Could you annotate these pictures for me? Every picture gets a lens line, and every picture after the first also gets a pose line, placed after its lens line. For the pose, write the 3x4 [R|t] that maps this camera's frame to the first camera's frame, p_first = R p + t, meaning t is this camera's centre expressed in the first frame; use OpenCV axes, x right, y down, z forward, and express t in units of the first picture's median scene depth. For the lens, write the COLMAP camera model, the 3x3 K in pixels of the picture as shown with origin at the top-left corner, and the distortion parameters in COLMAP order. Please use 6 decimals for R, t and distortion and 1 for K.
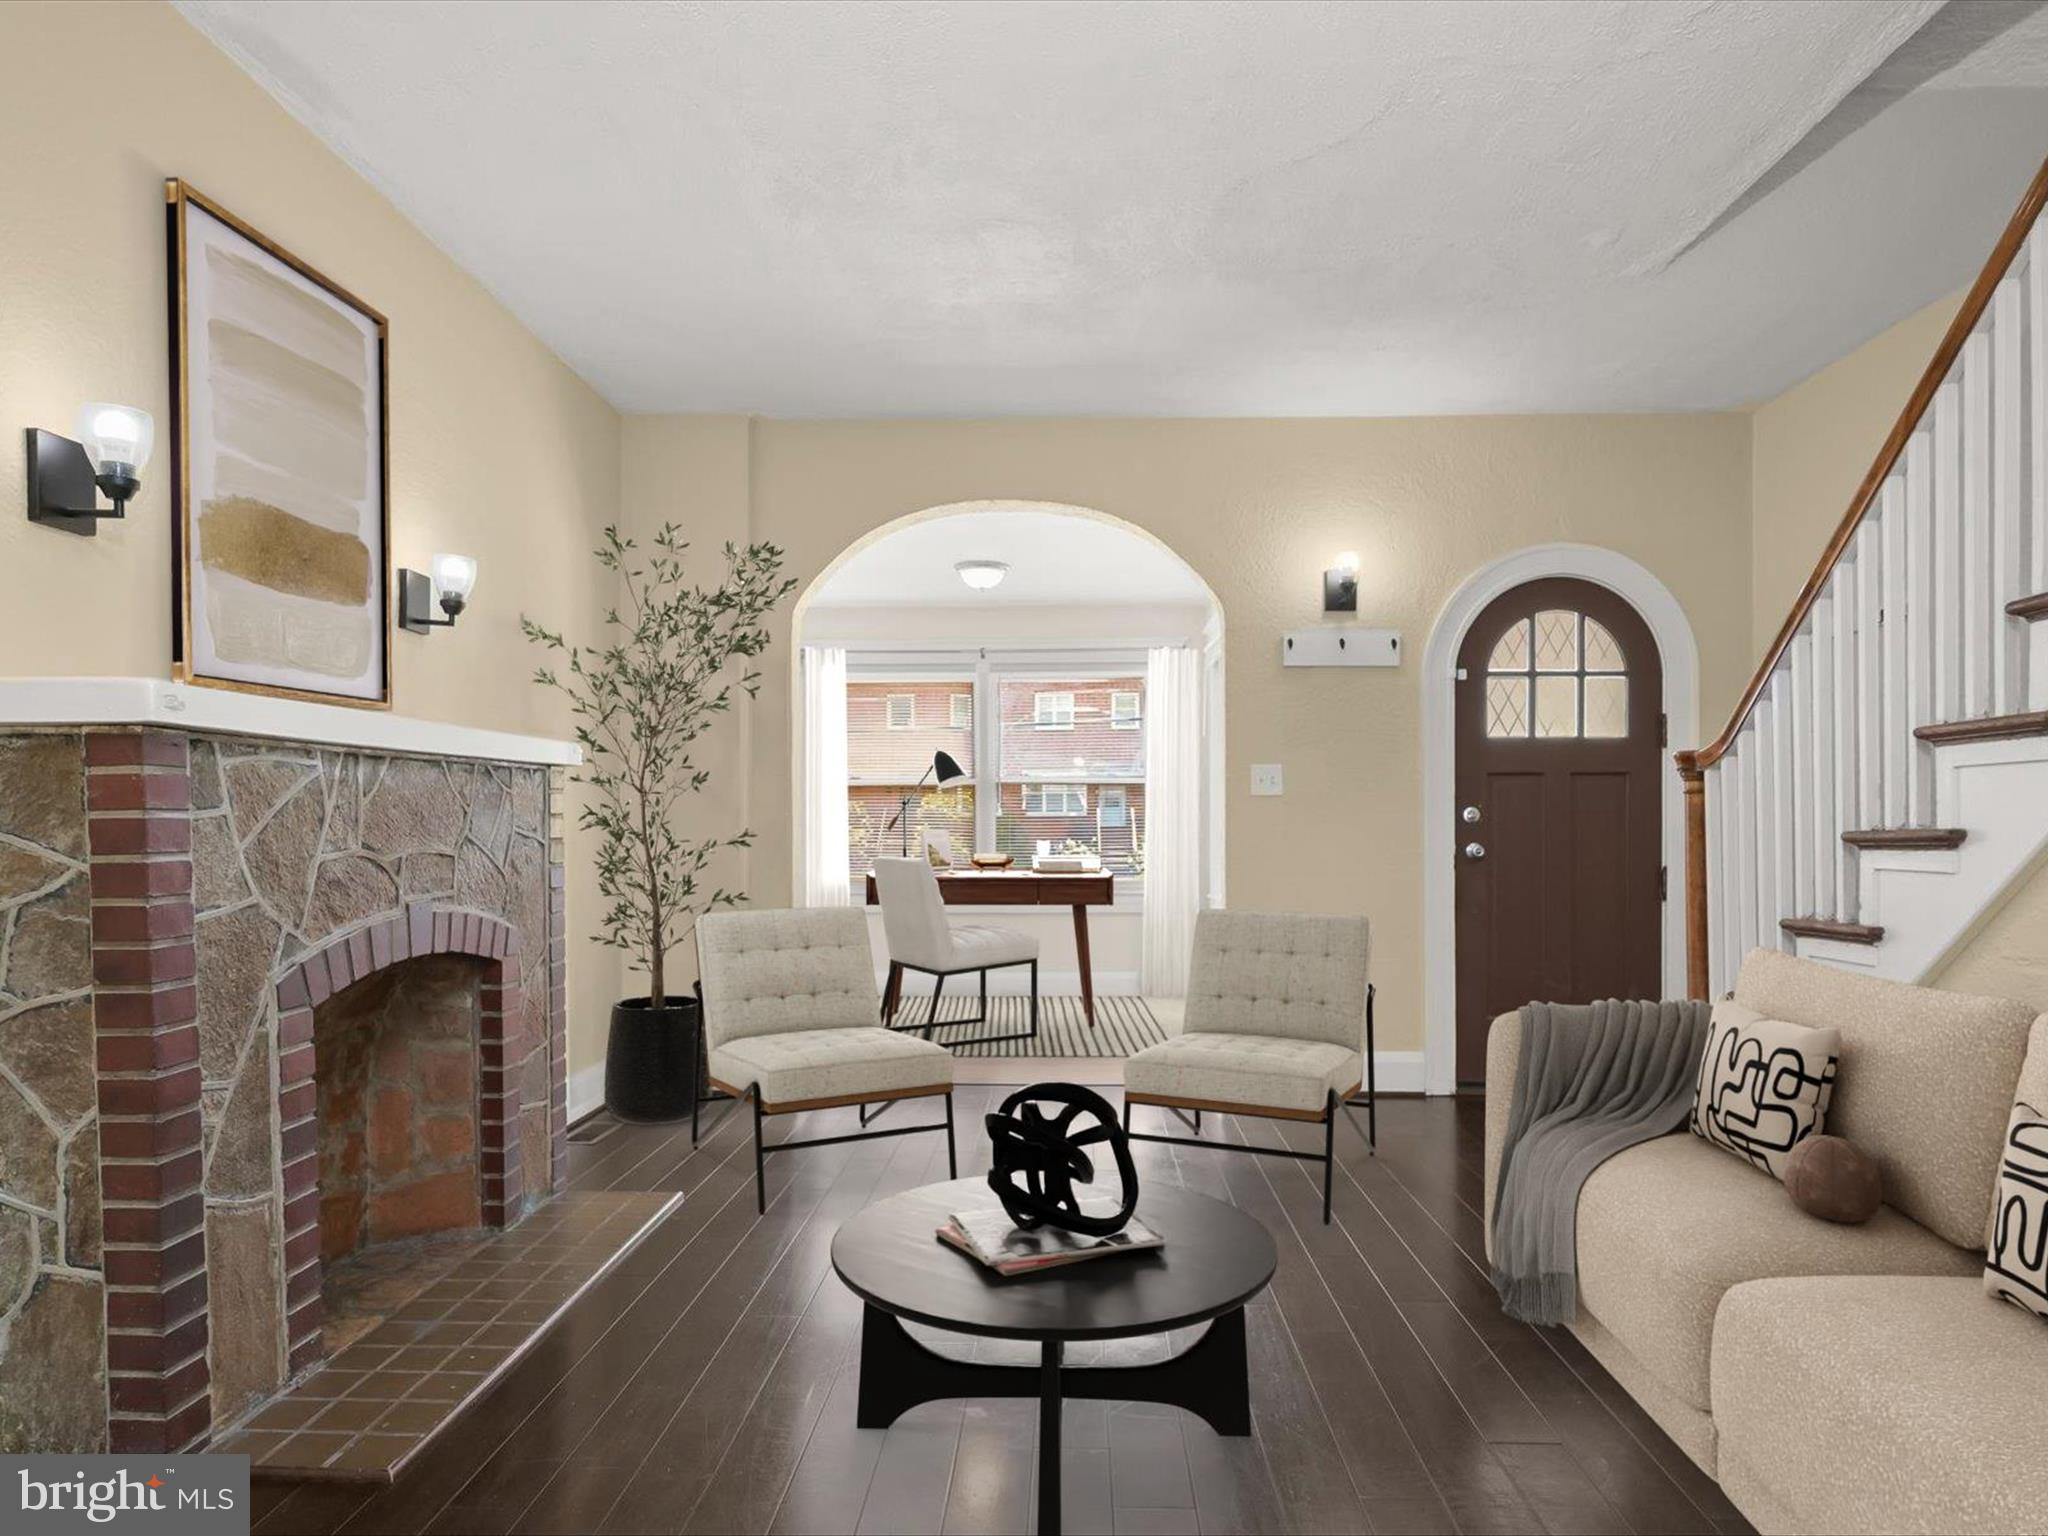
lens RADIAL K [[1172.8, 0, 1037.6], [0, 1172.8, 850.2], [0, 0, 1]] dist [-0.003082, 0.001521]
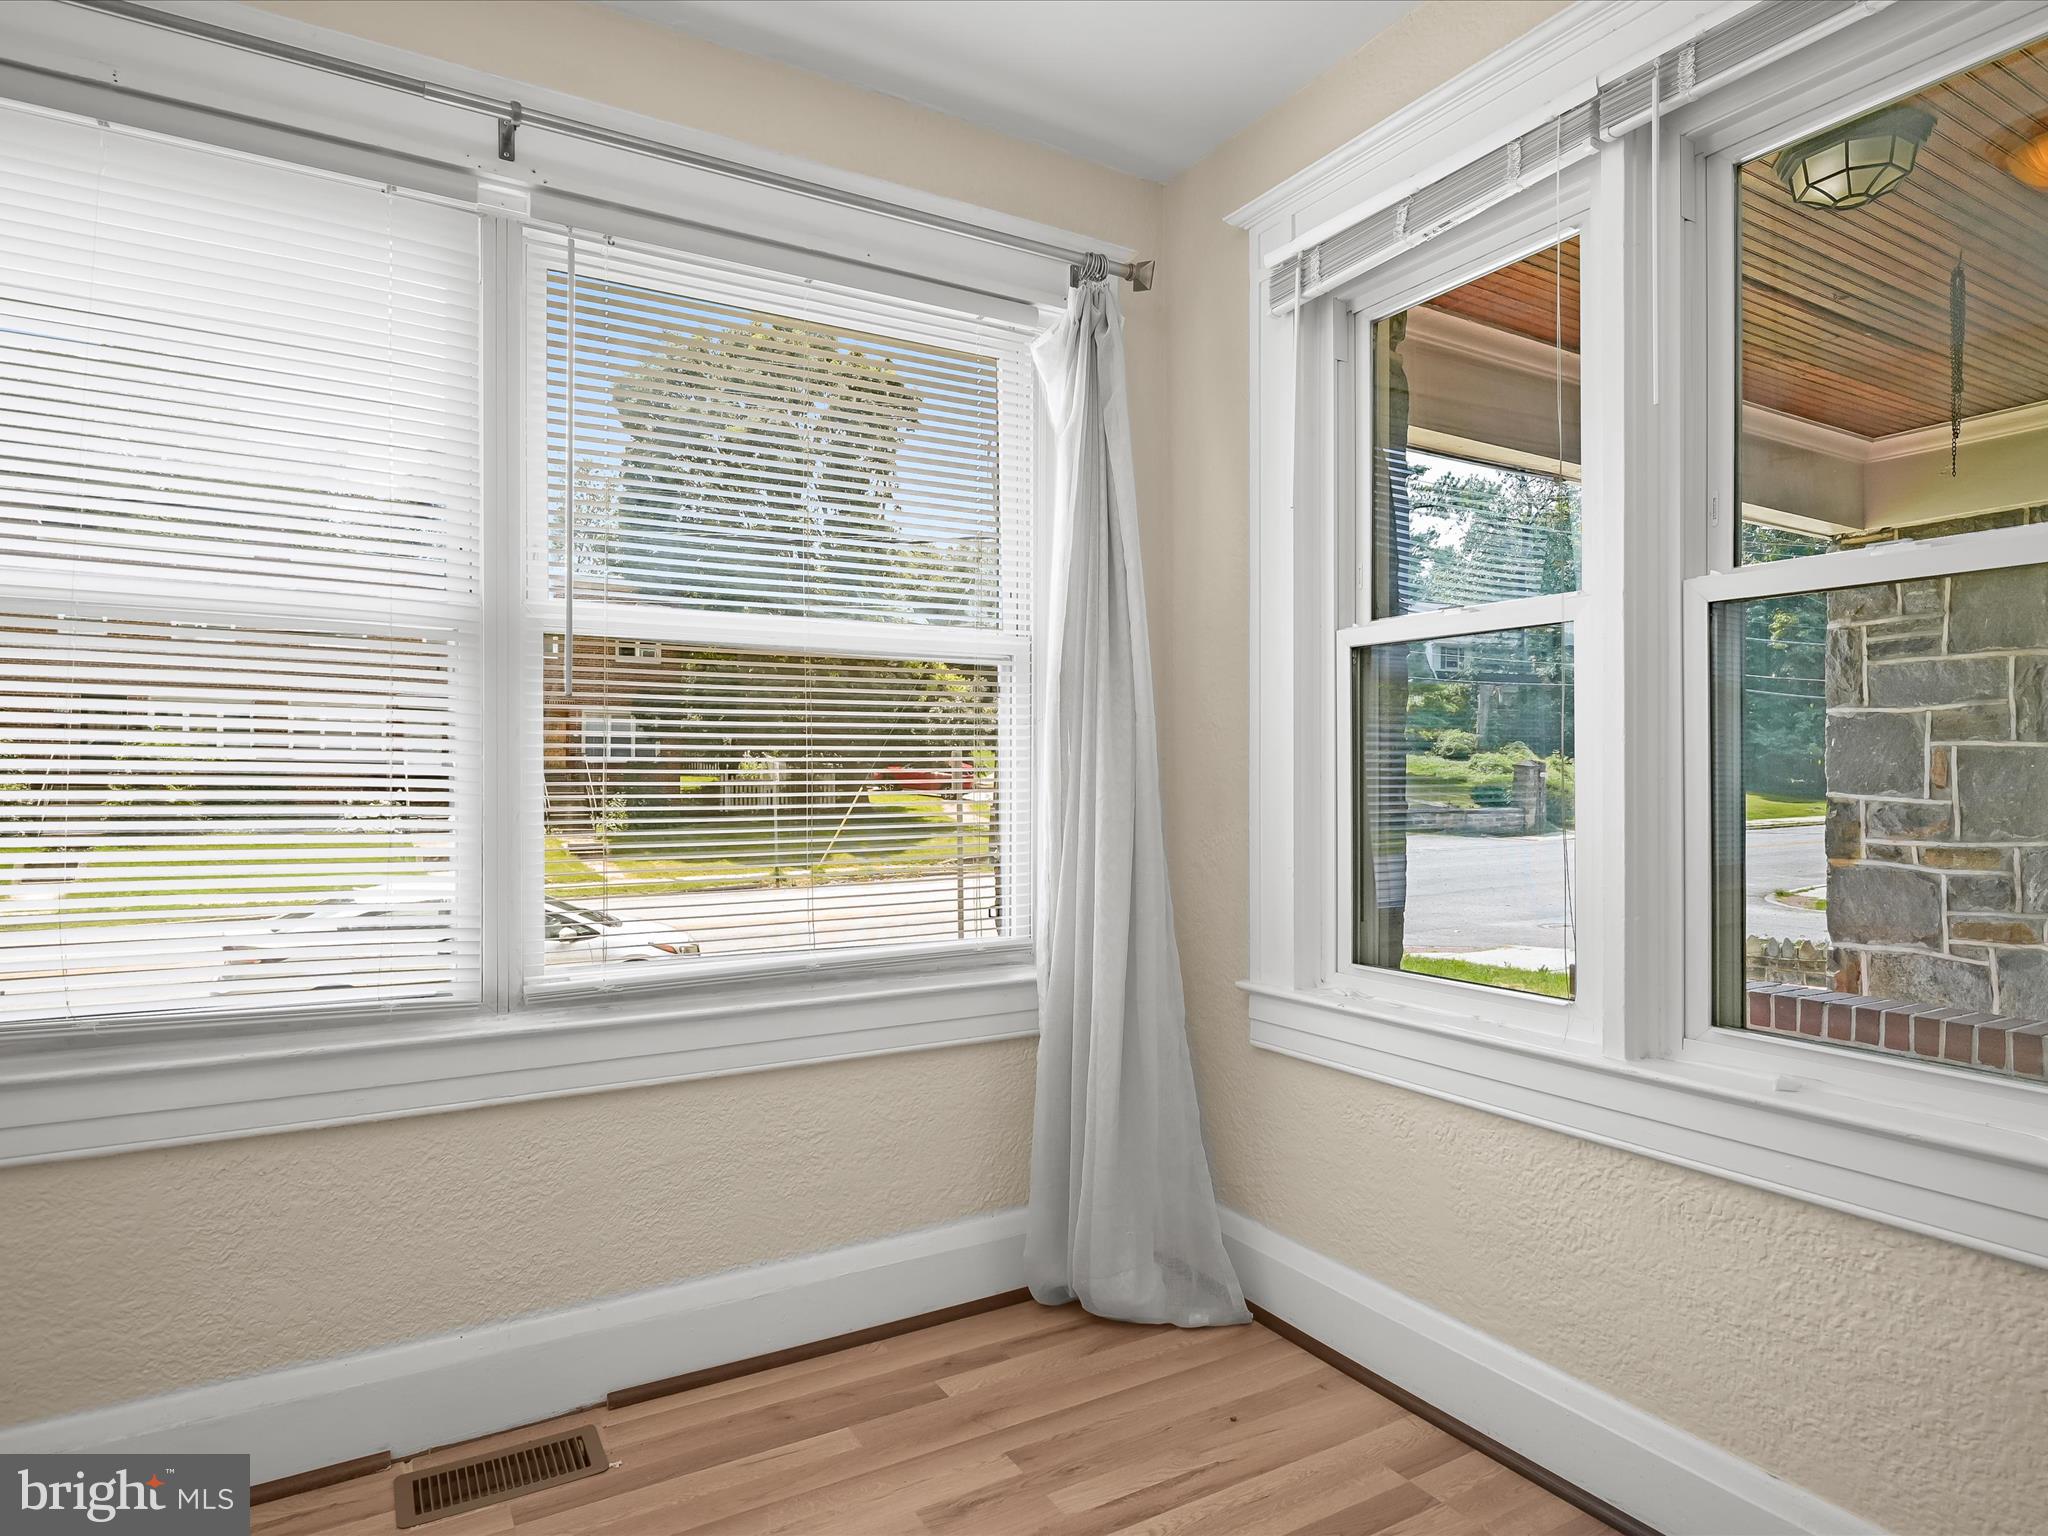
lens RADIAL K [[1172.8, 0, 1014.9], [0, 1172.8, 768.8], [0, 0, 1]] dist [-0.003082, 0.001521]
pose [[0.843176, 0.003569, 0.537626, -0.220355], [0.005647, 0.999864, -0.015494, -0.044999], [-0.537608, 0.016100, 0.843041, 1.710727]]
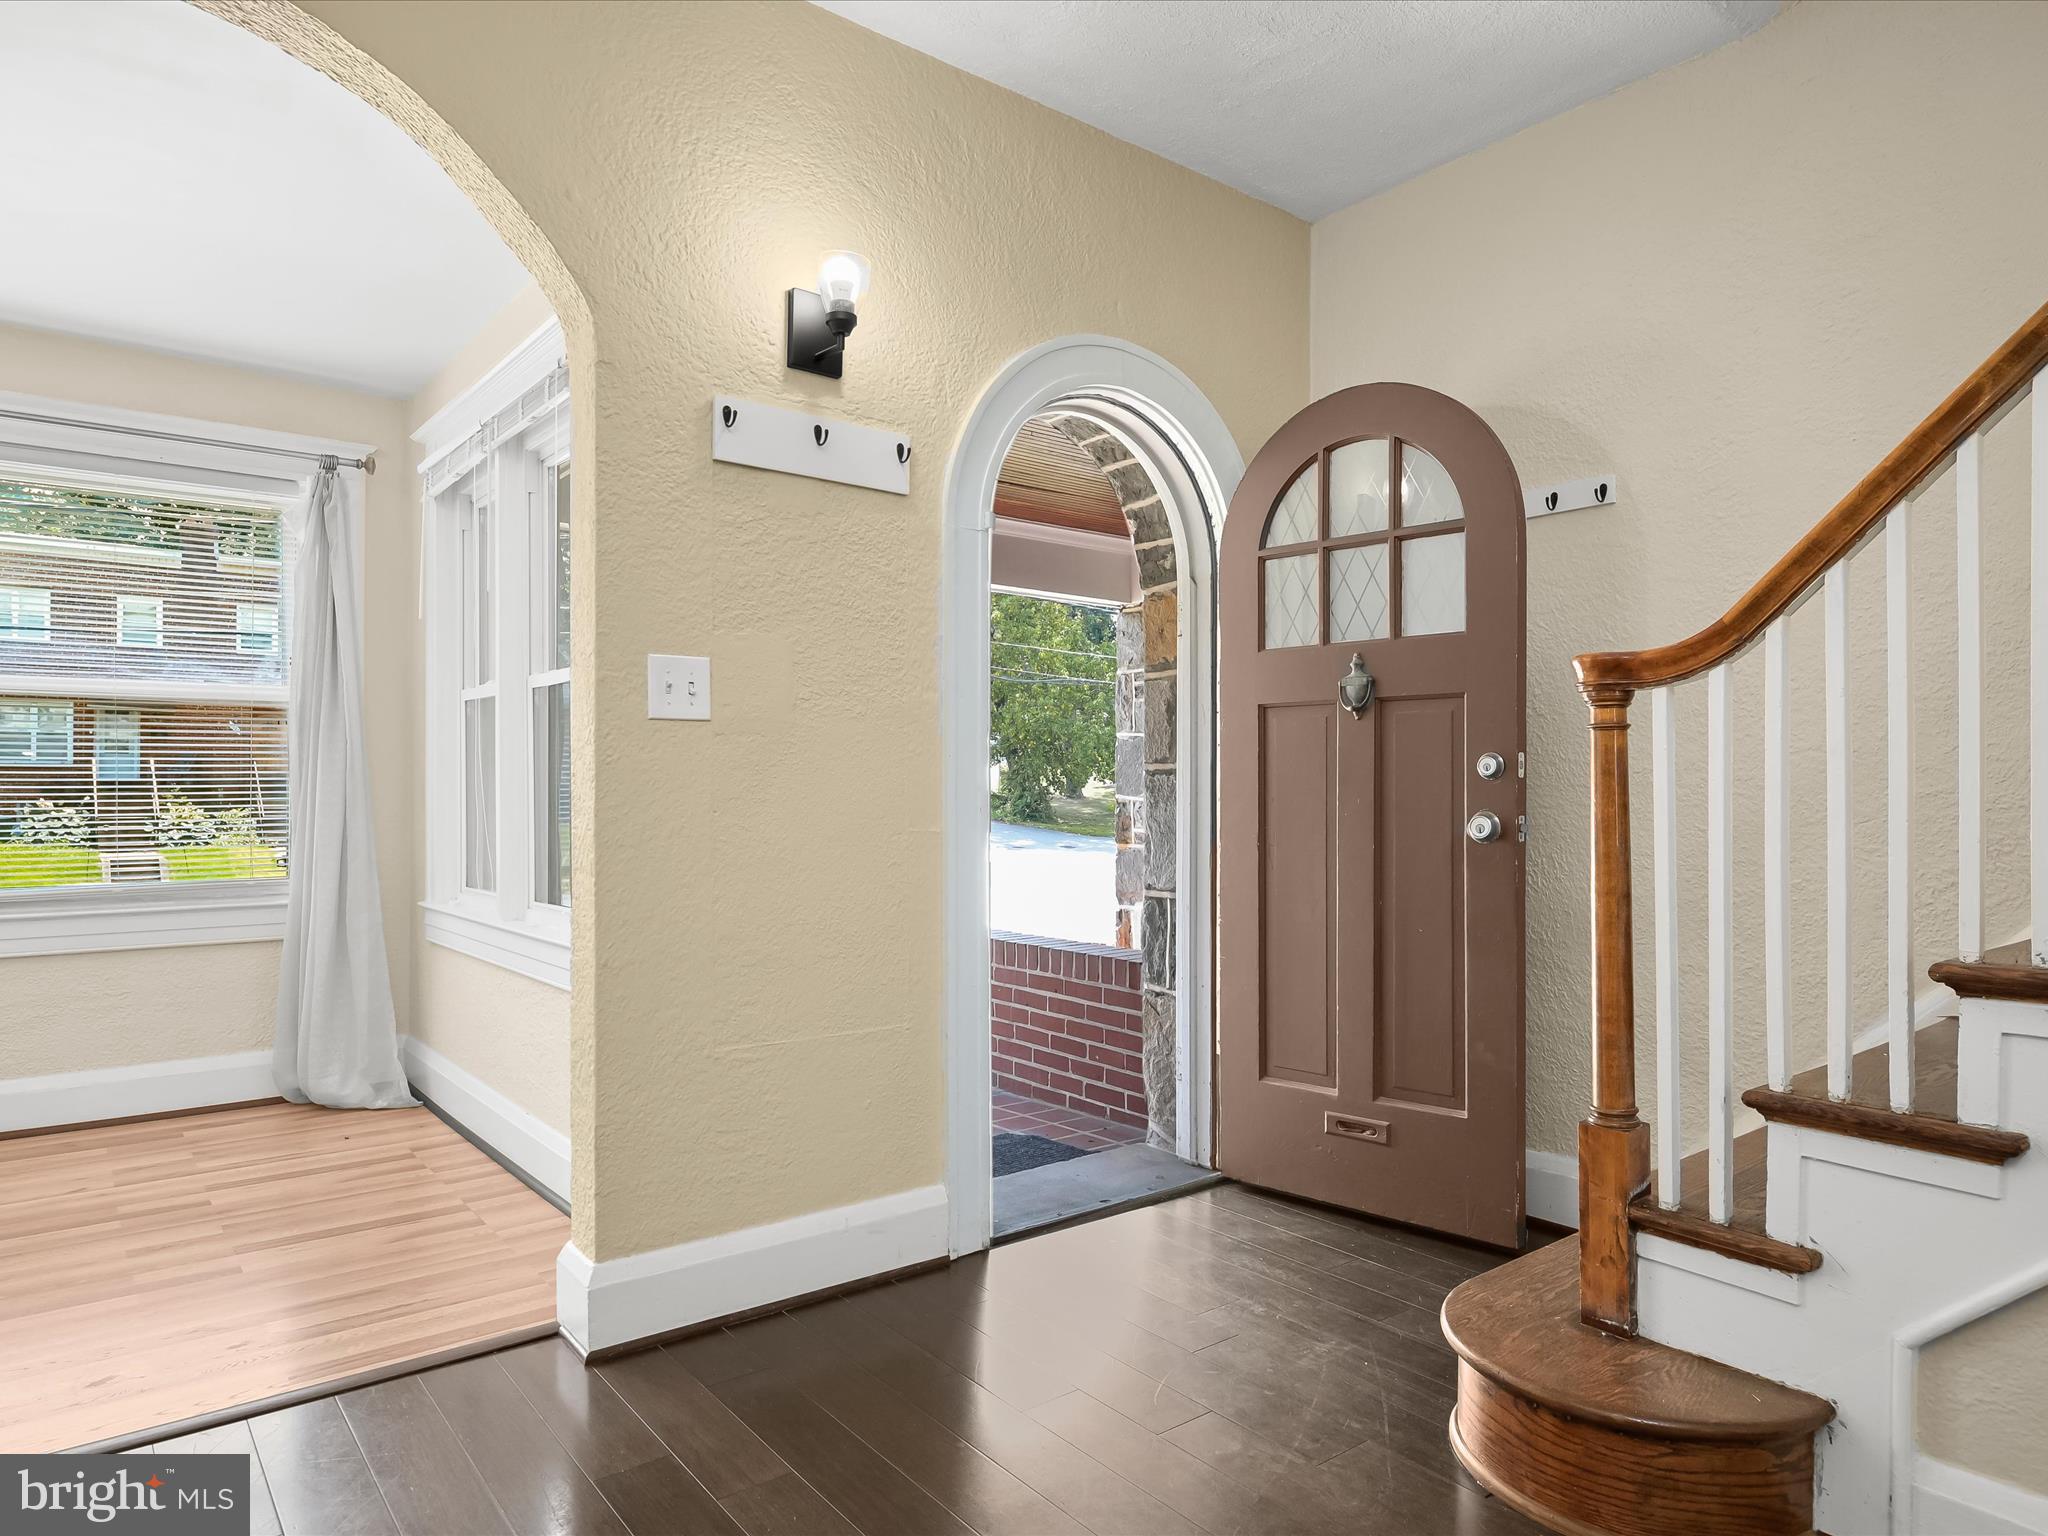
lens RADIAL K [[1269.5, 0, 1037.9], [0, 1269.5, 784.0], [0, 0, 1]] dist [-0.001194, 0.001144]
pose [[0.765901, 0.004705, 0.642941, -0.046300], [0.007054, 0.999852, -0.015721, -0.016033], [-0.642920, 0.016576, 0.765754, 0.780550]]
